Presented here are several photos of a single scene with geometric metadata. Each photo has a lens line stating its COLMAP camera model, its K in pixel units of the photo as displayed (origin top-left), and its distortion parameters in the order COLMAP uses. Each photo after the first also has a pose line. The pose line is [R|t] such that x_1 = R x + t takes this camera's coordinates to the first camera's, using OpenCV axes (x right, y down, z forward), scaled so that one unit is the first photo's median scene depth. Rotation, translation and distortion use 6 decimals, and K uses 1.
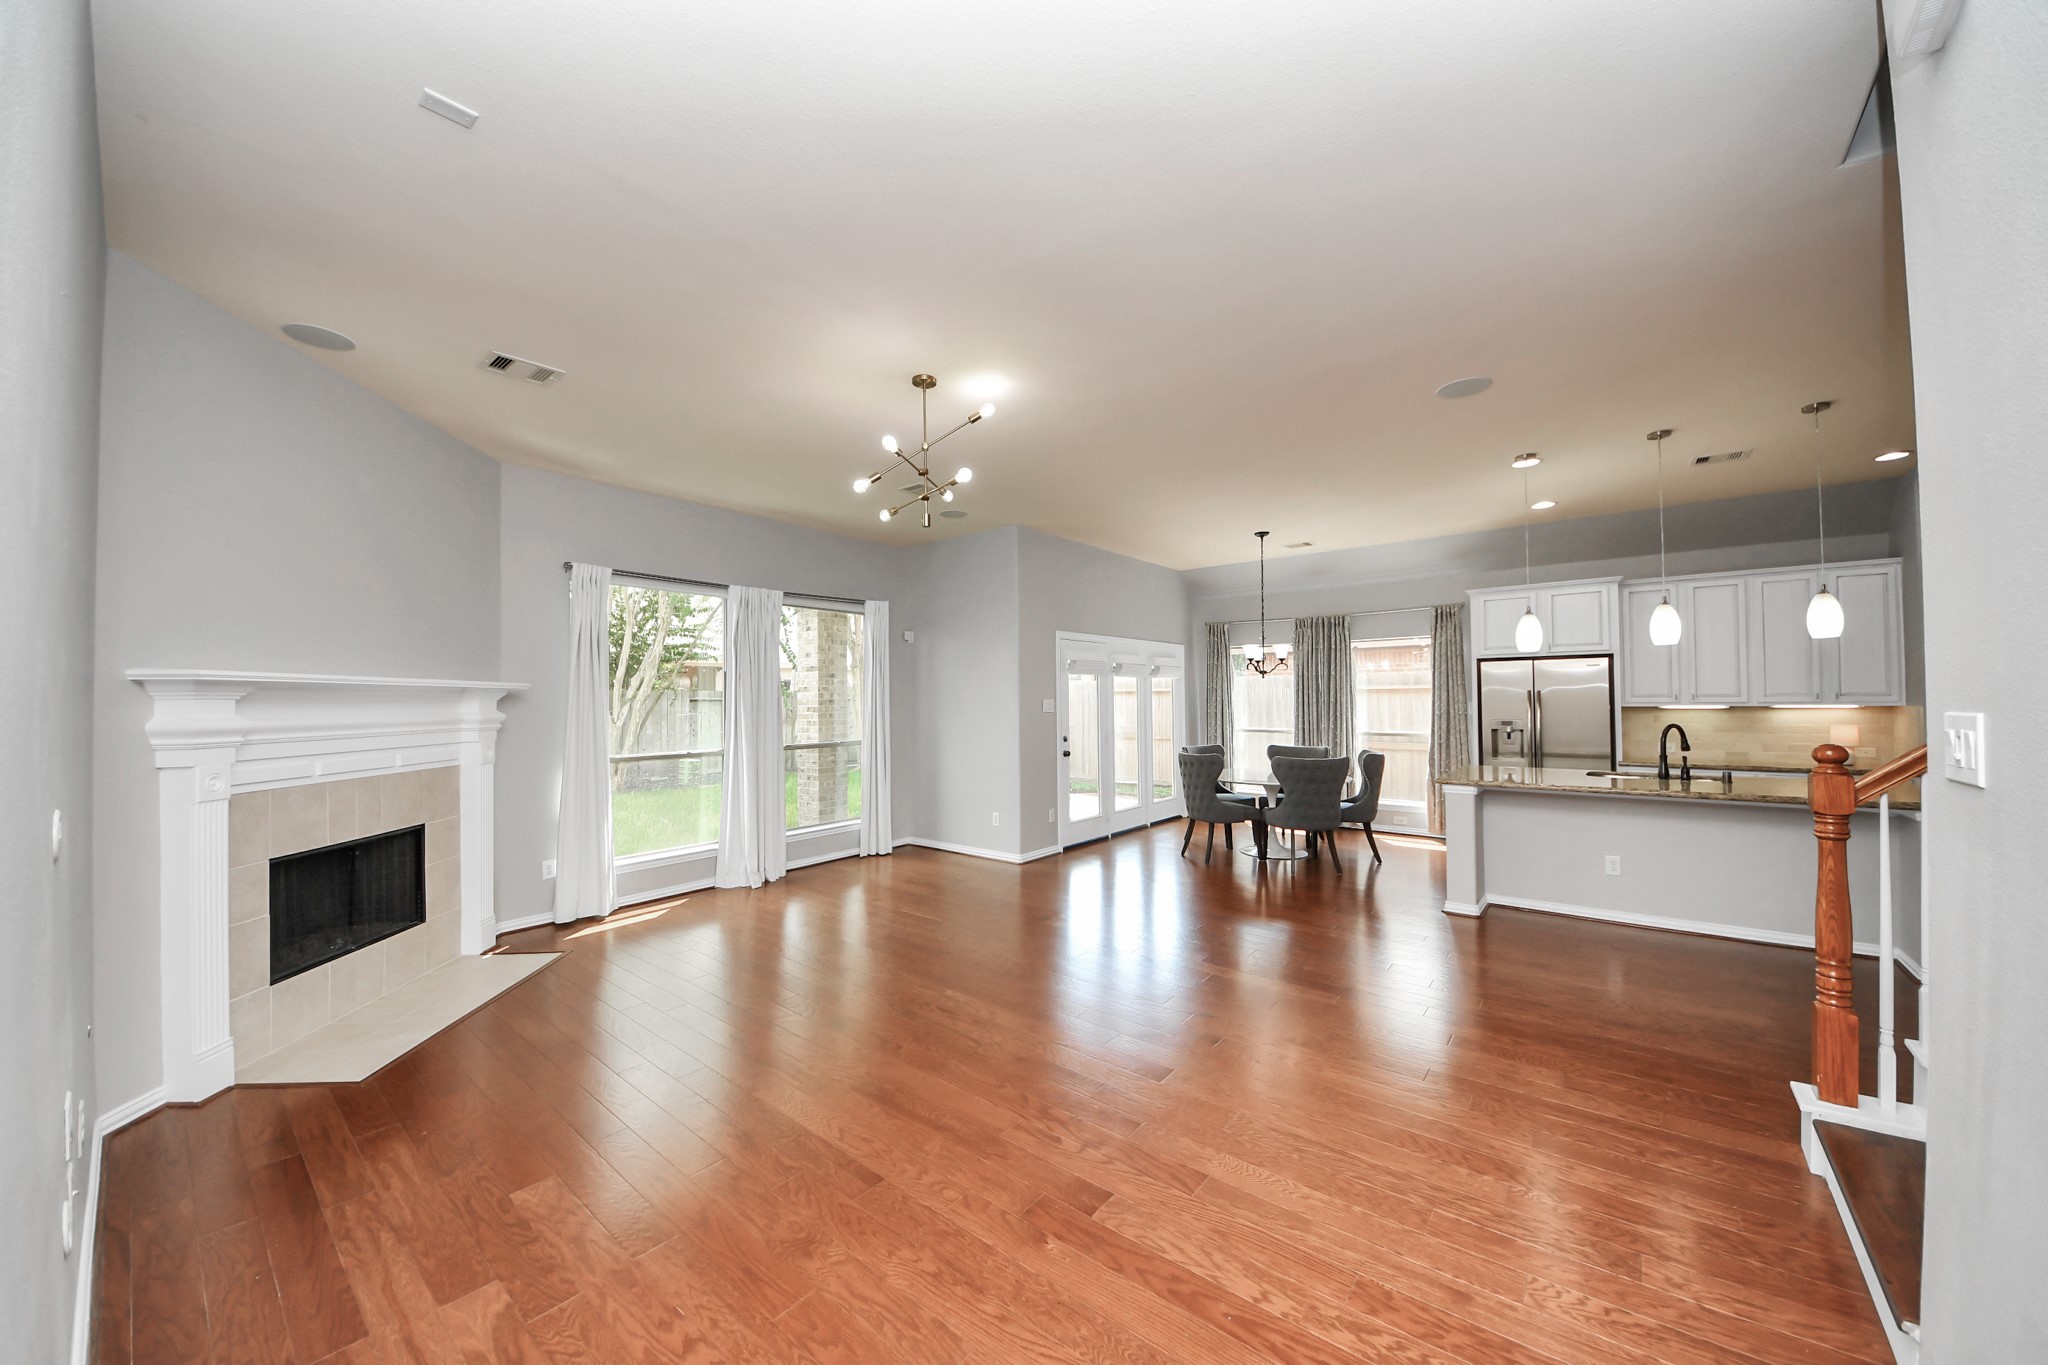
lens RADIAL K [[733.3, 0, 1015.9], [0, 733.3, 698.3], [0, 0, 1]] dist [0.006319, -0.002931]
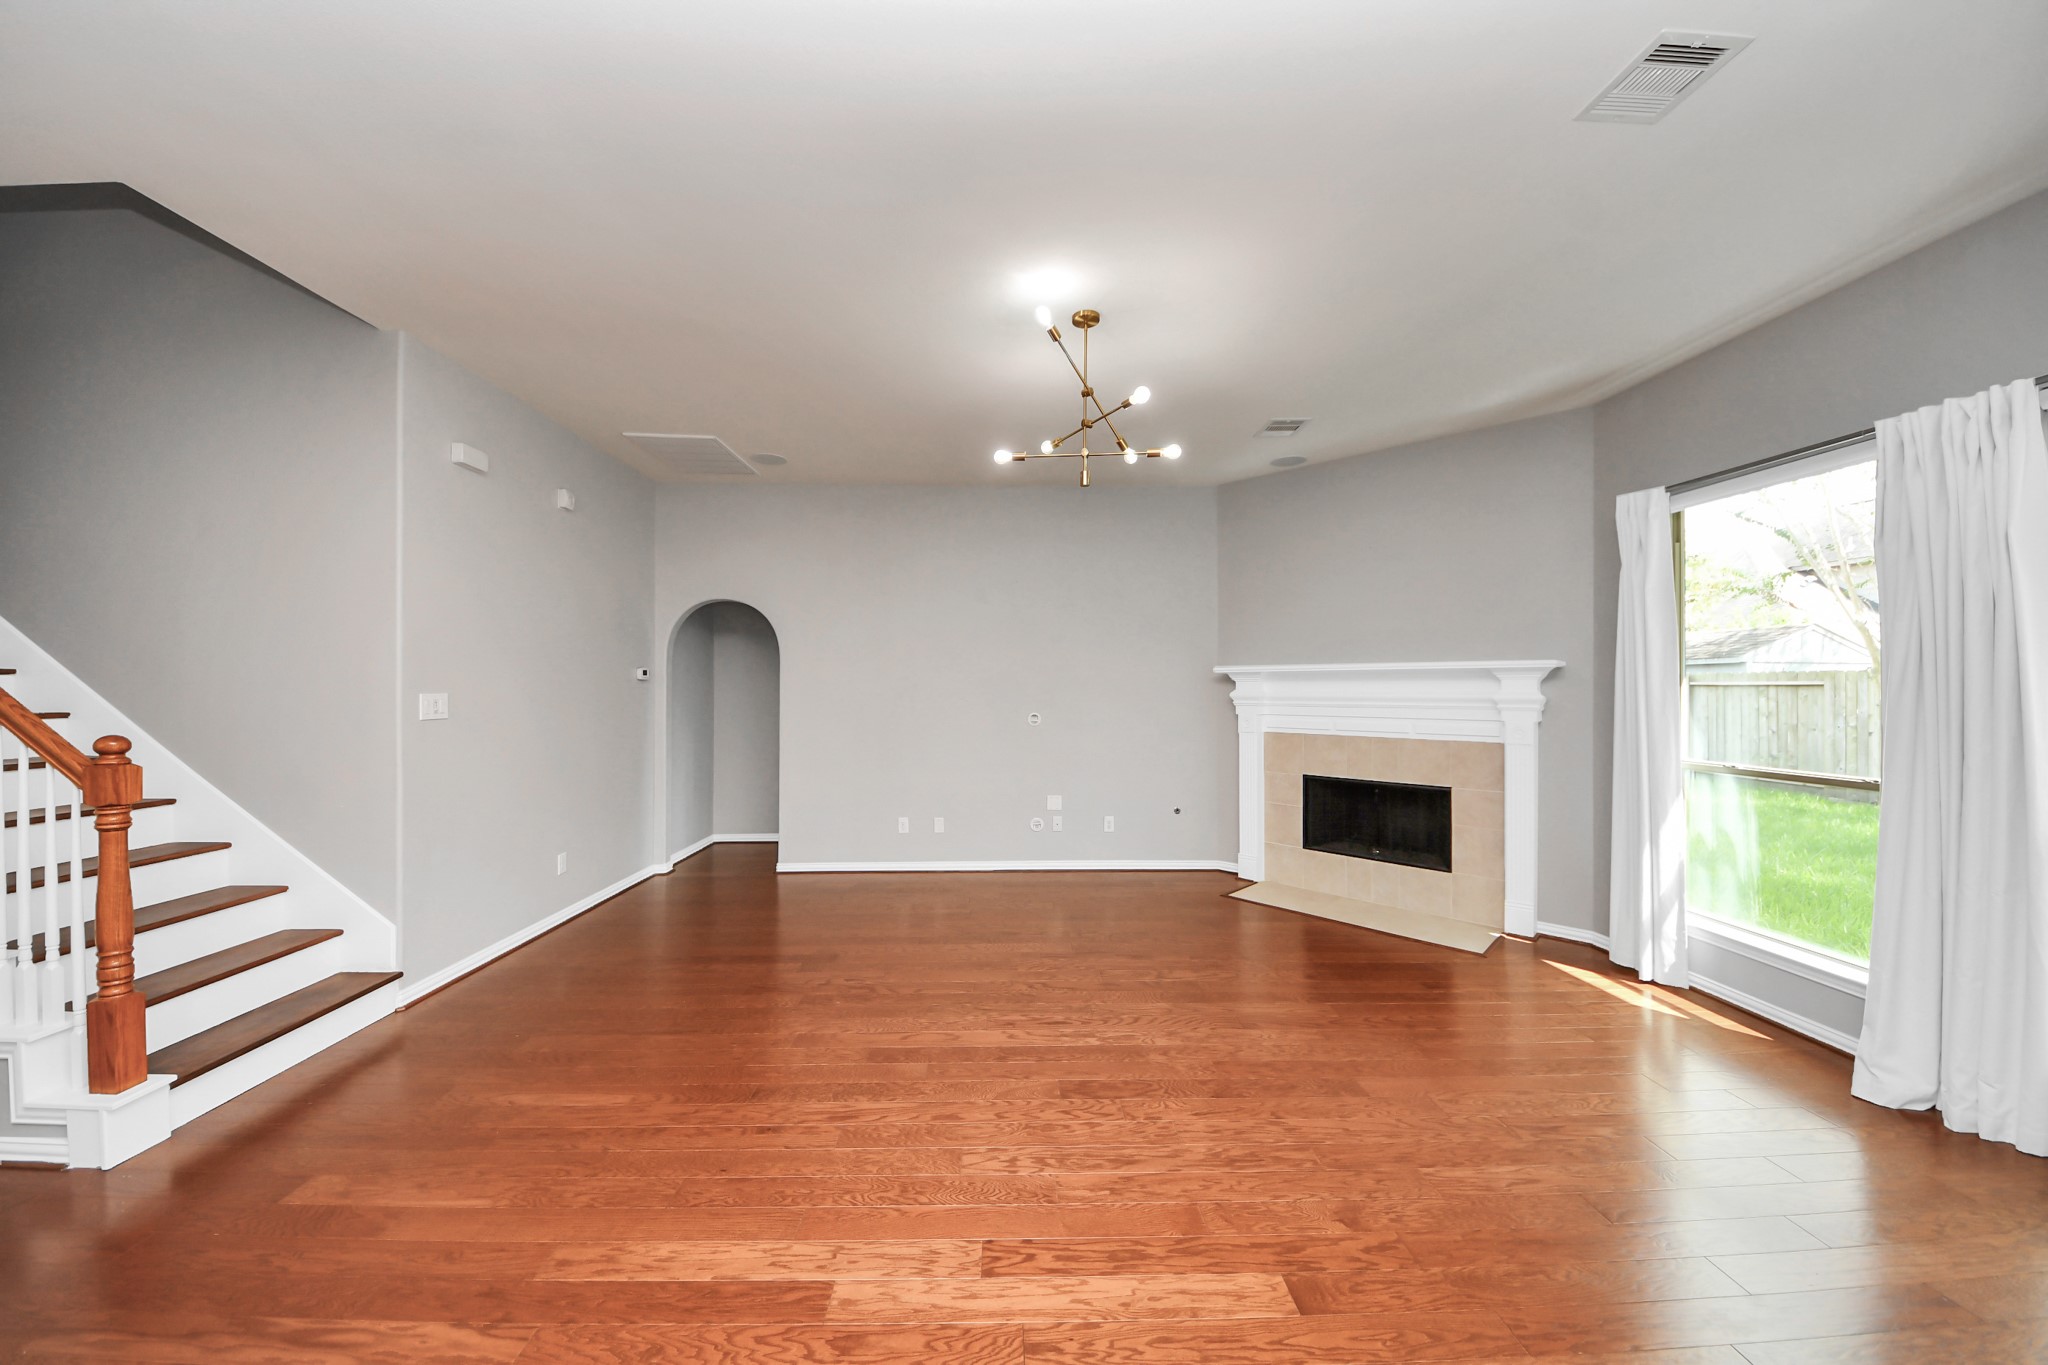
lens RADIAL K [[733.3, 0, 1005.7], [0, 733.3, 688.1], [0, 0, 1]] dist [0.006319, -0.002931]
pose [[-0.761225, 0.011015, -0.648394, 0.302148], [0.009324, 0.999938, 0.006041, 0.001928], [0.648421, -0.001447, -0.761281, 0.927616]]
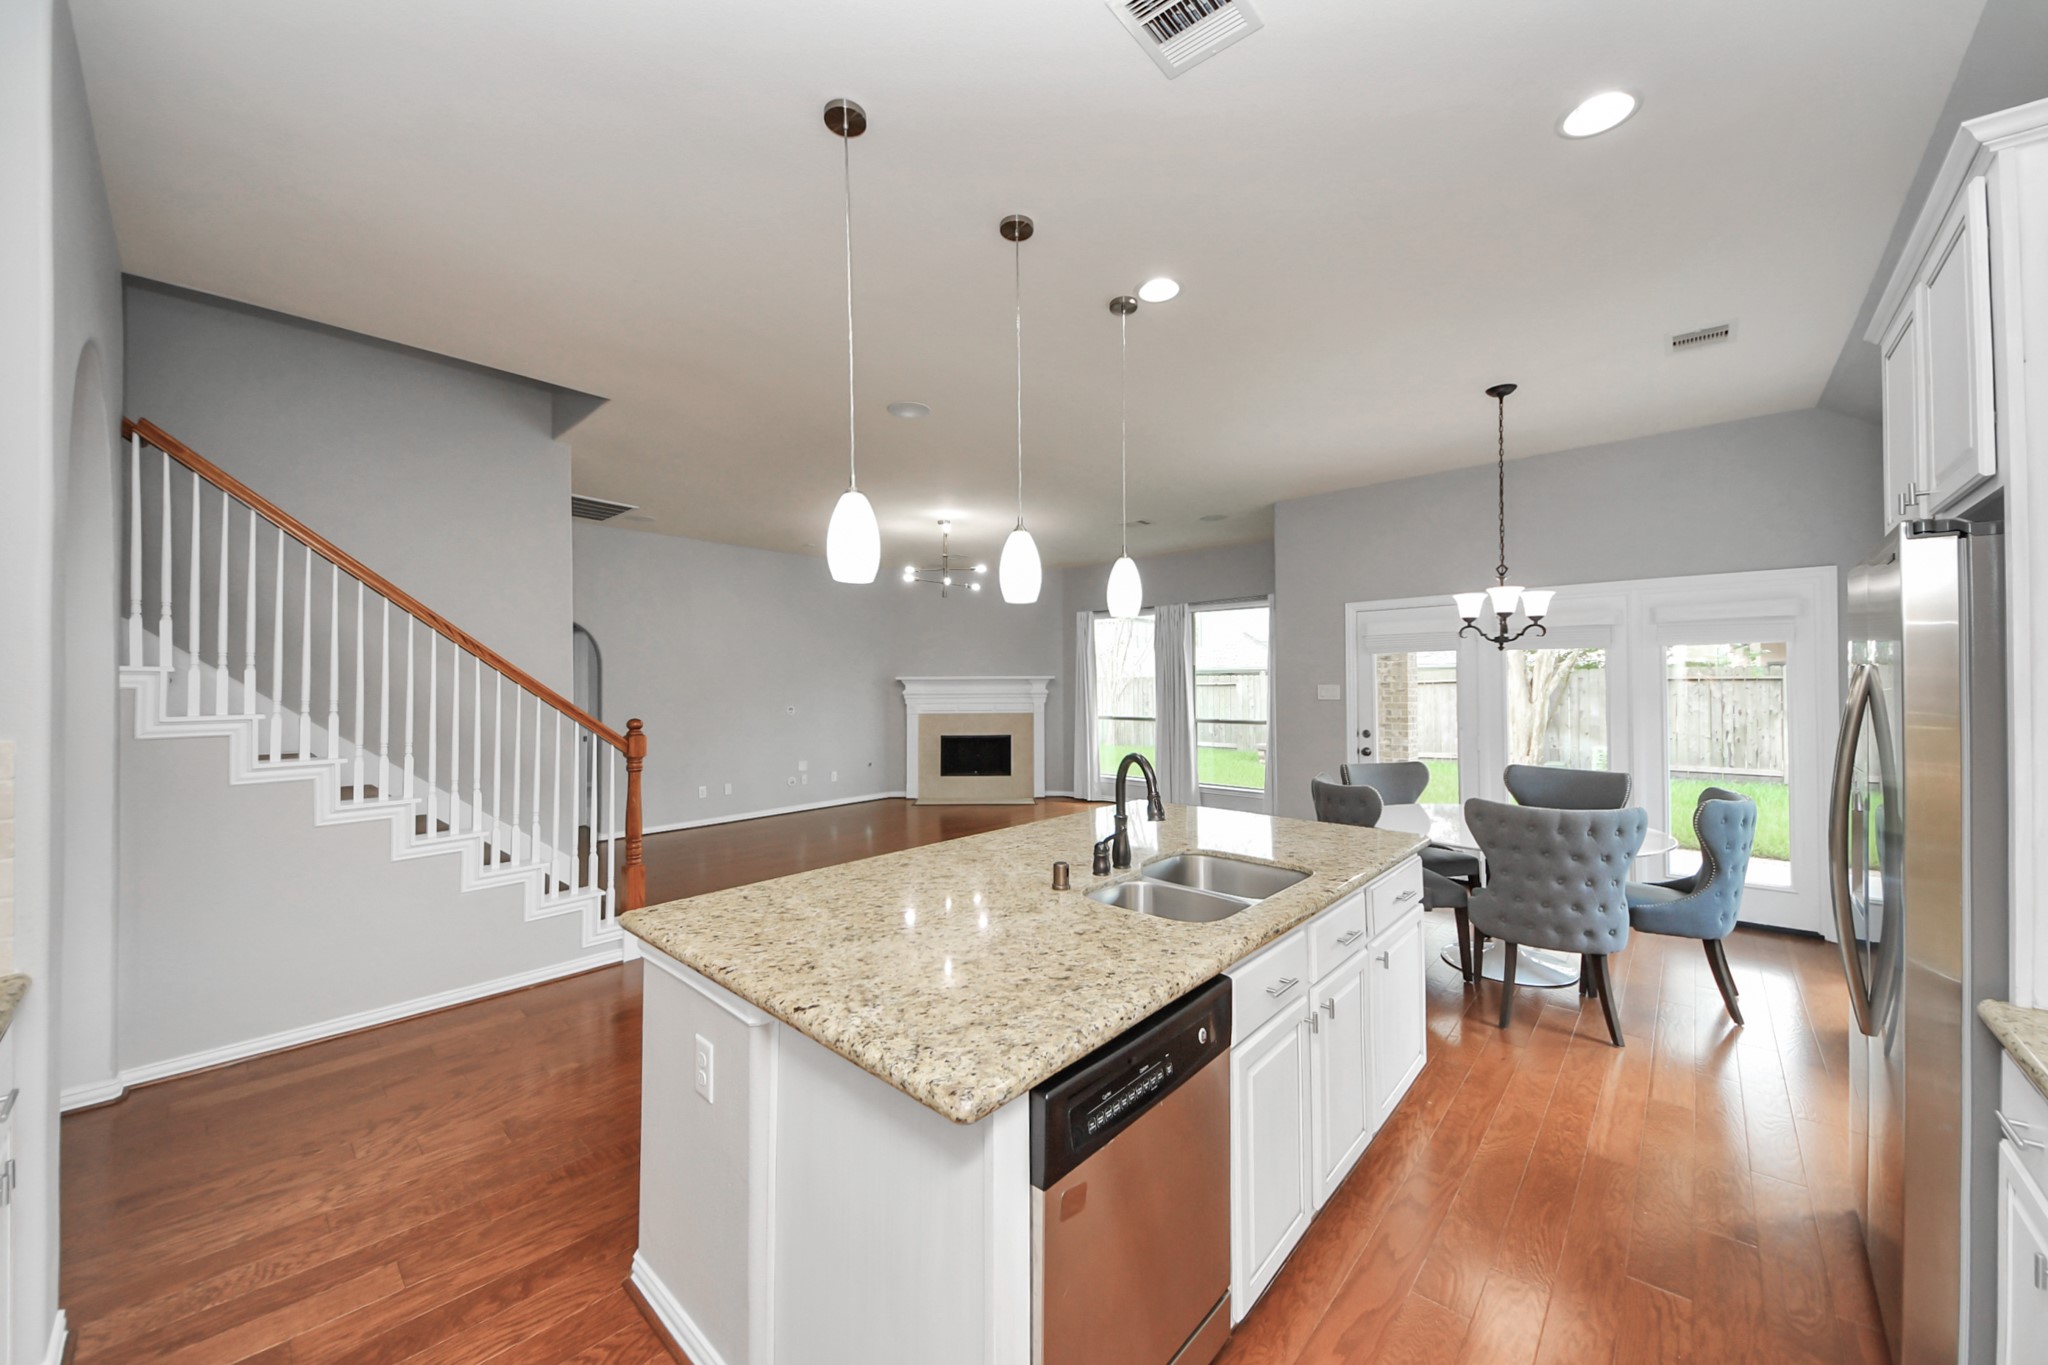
lens RADIAL K [[733.3, 0, 998.4], [0, 733.3, 677.4], [0, 0, 1]] dist [0.006319, -0.002931]
pose [[-0.059012, -0.001603, -0.998256, 1.033418], [0.006043, 0.999980, -0.001963, -0.009980], [0.998239, -0.006148, -0.059001, 0.721376]]
